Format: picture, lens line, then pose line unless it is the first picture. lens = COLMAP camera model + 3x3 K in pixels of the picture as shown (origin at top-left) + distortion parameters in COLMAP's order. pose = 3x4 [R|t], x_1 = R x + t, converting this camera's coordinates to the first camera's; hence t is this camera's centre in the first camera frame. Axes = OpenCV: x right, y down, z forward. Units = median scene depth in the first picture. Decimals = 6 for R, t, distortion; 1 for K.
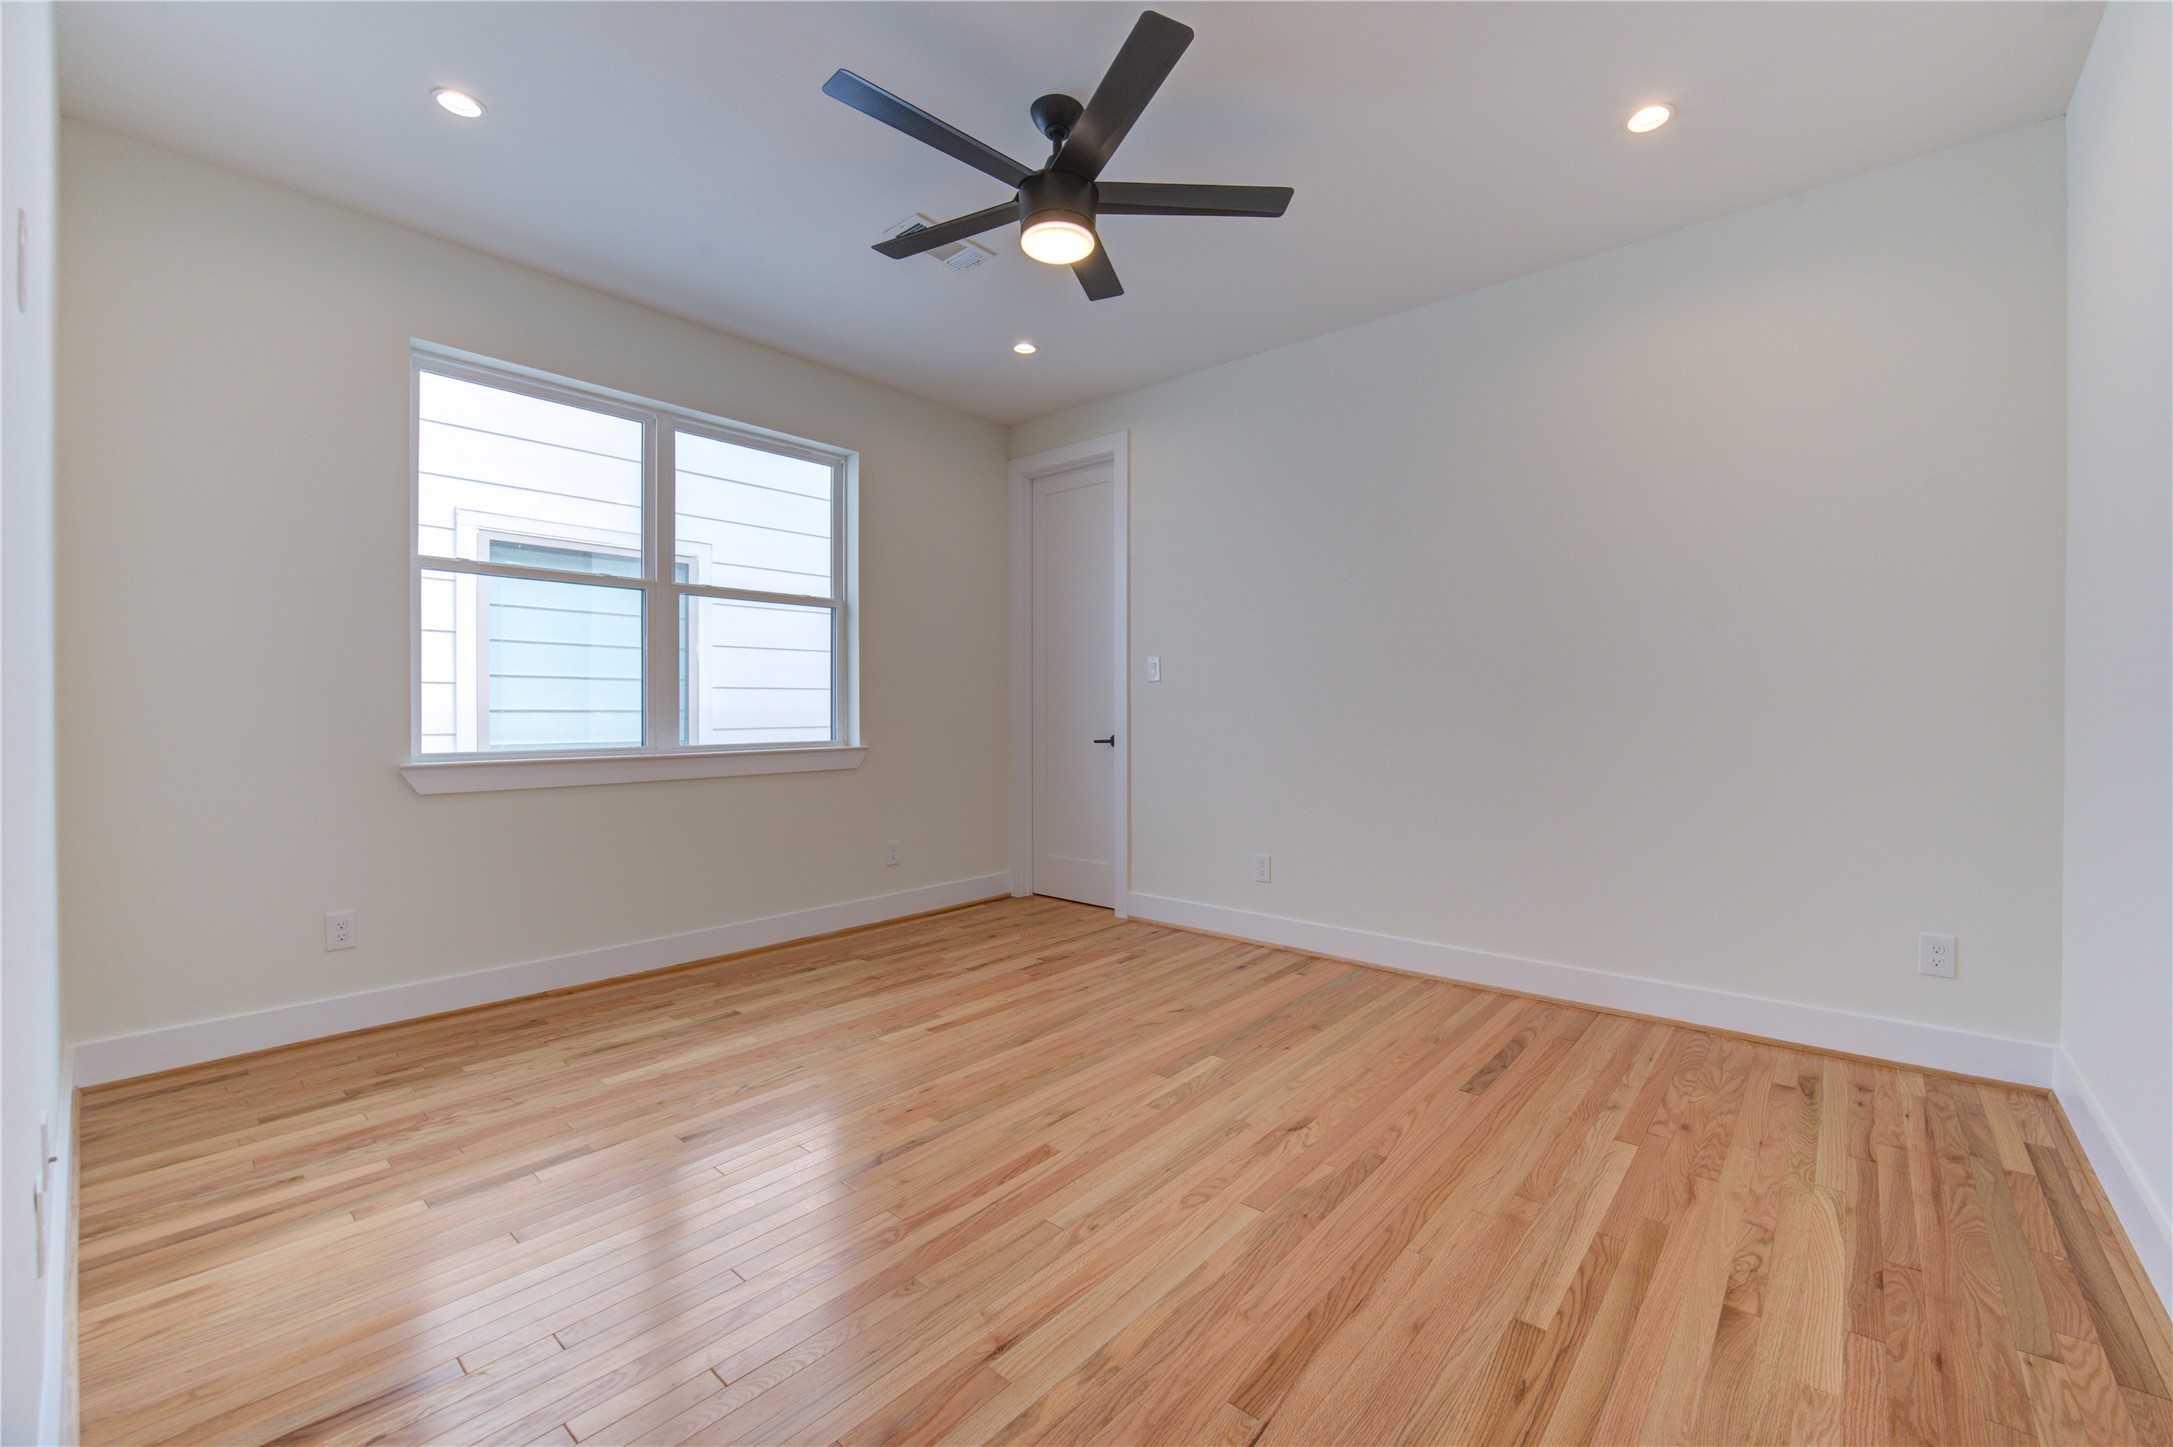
lens RADIAL K [[882.5, 0, 1080.1], [0, 882.5, 690.9], [0, 0, 1]] dist [-0.003161, -0.003772]
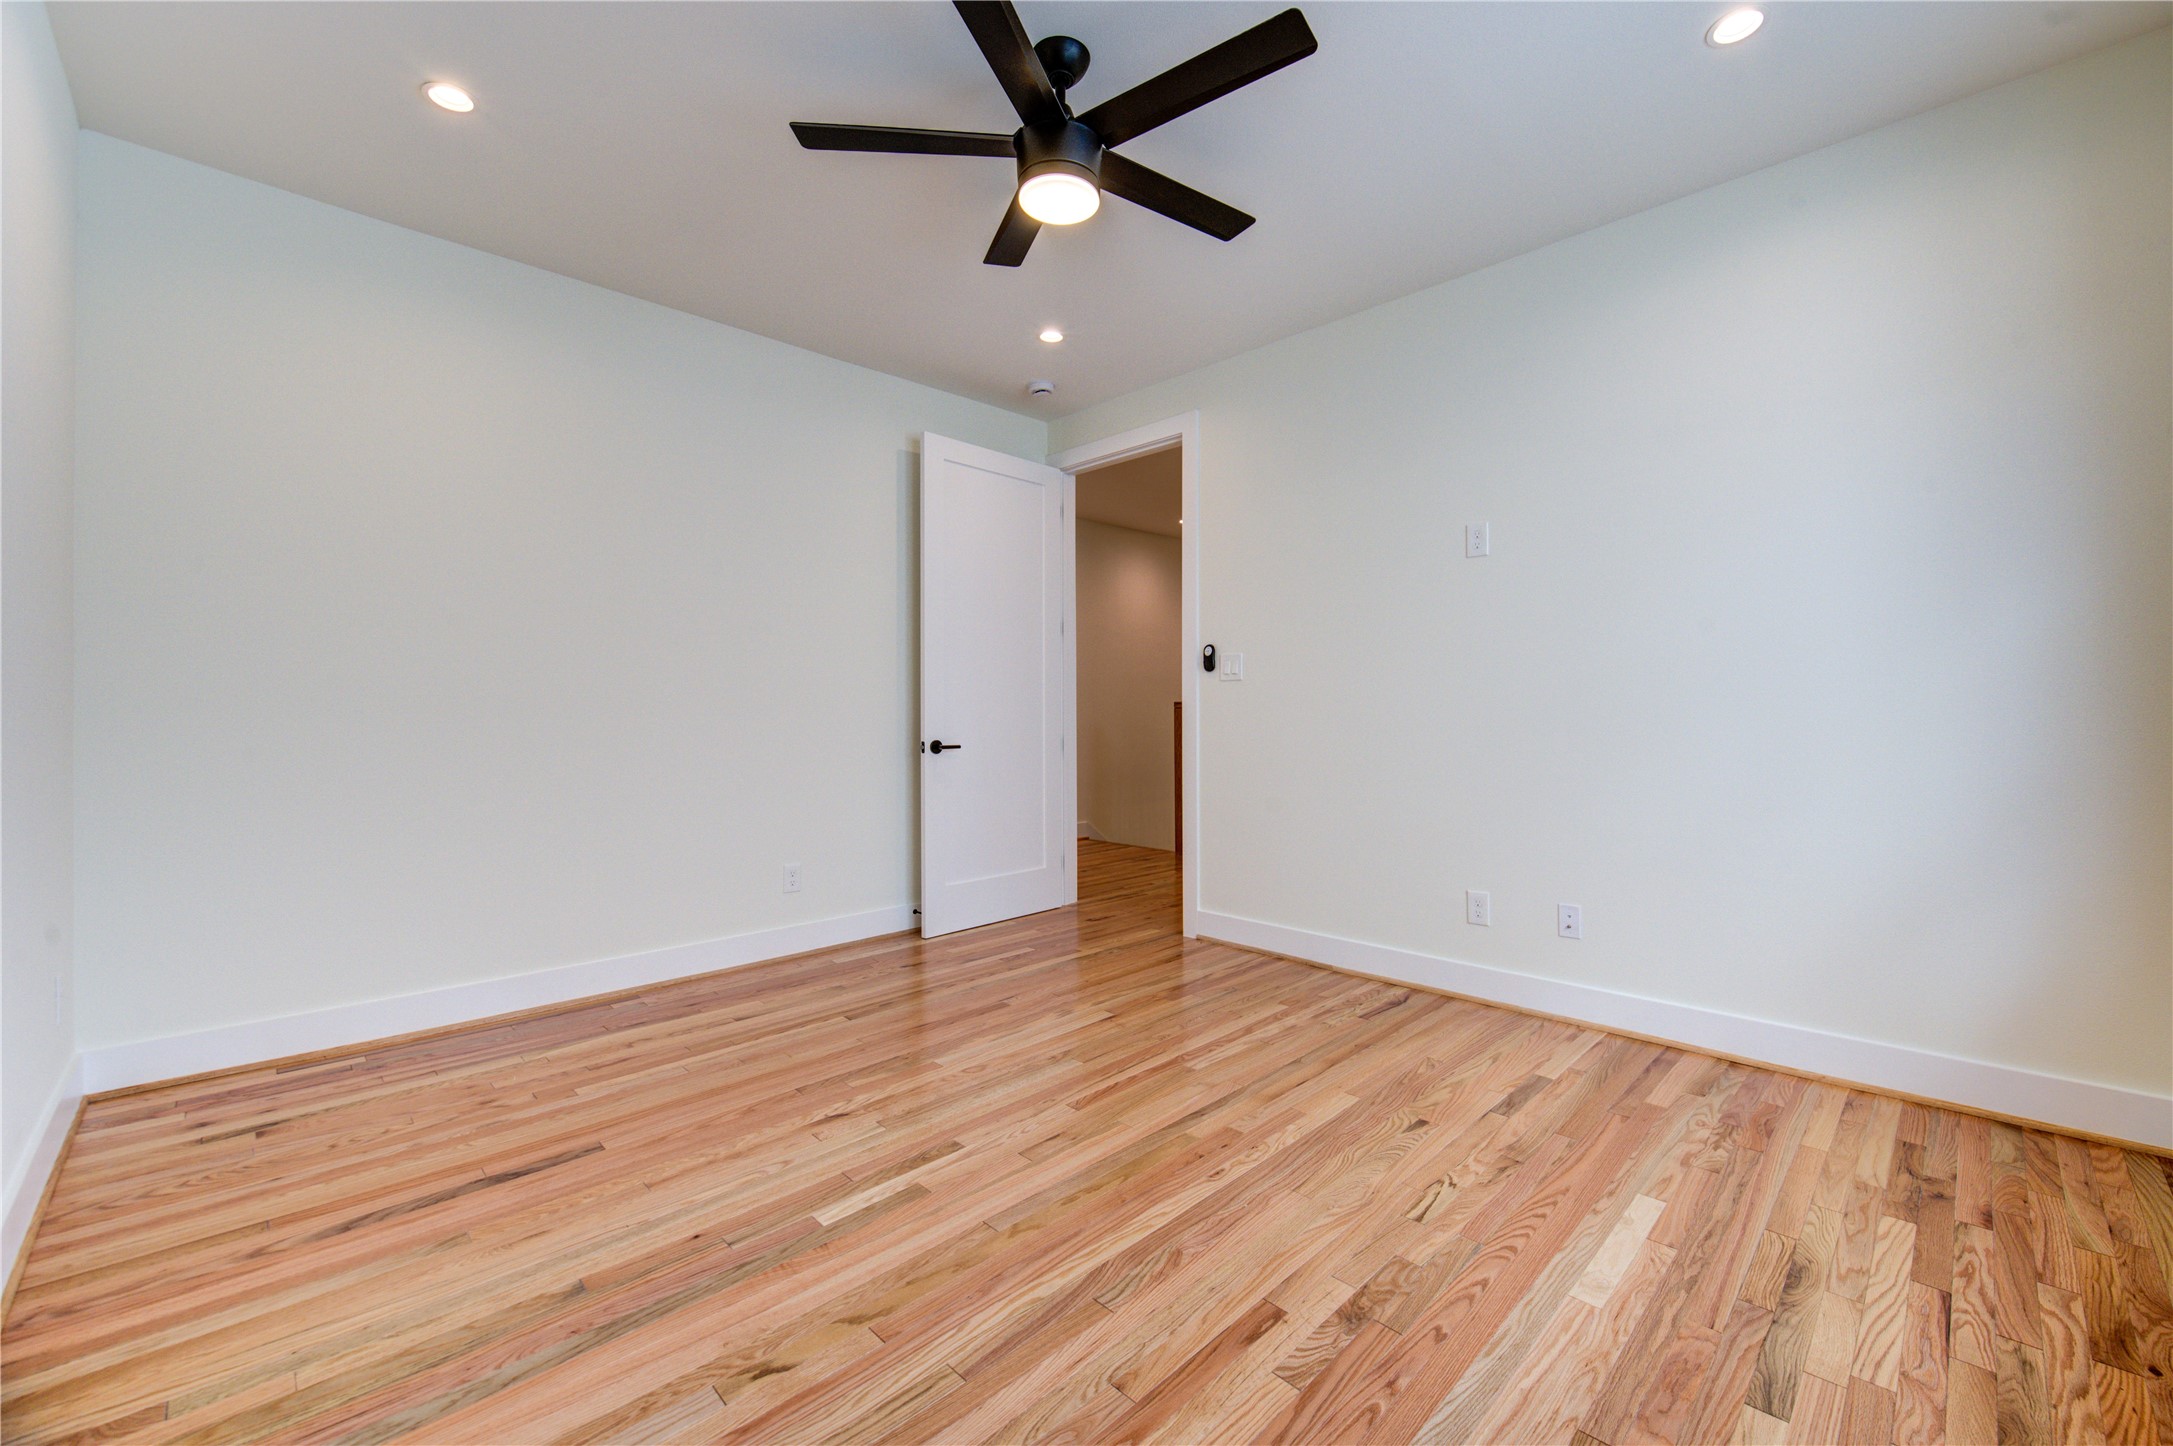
lens RADIAL K [[882.5, 0, 1080.1], [0, 882.5, 690.4], [0, 0, 1]] dist [-0.003161, -0.003772]
pose [[-0.996985, 0.009459, 0.077016, -0.124657], [0.006332, 0.999149, -0.040746, 0.038407], [-0.077336, -0.040136, -0.996197, 2.037432]]
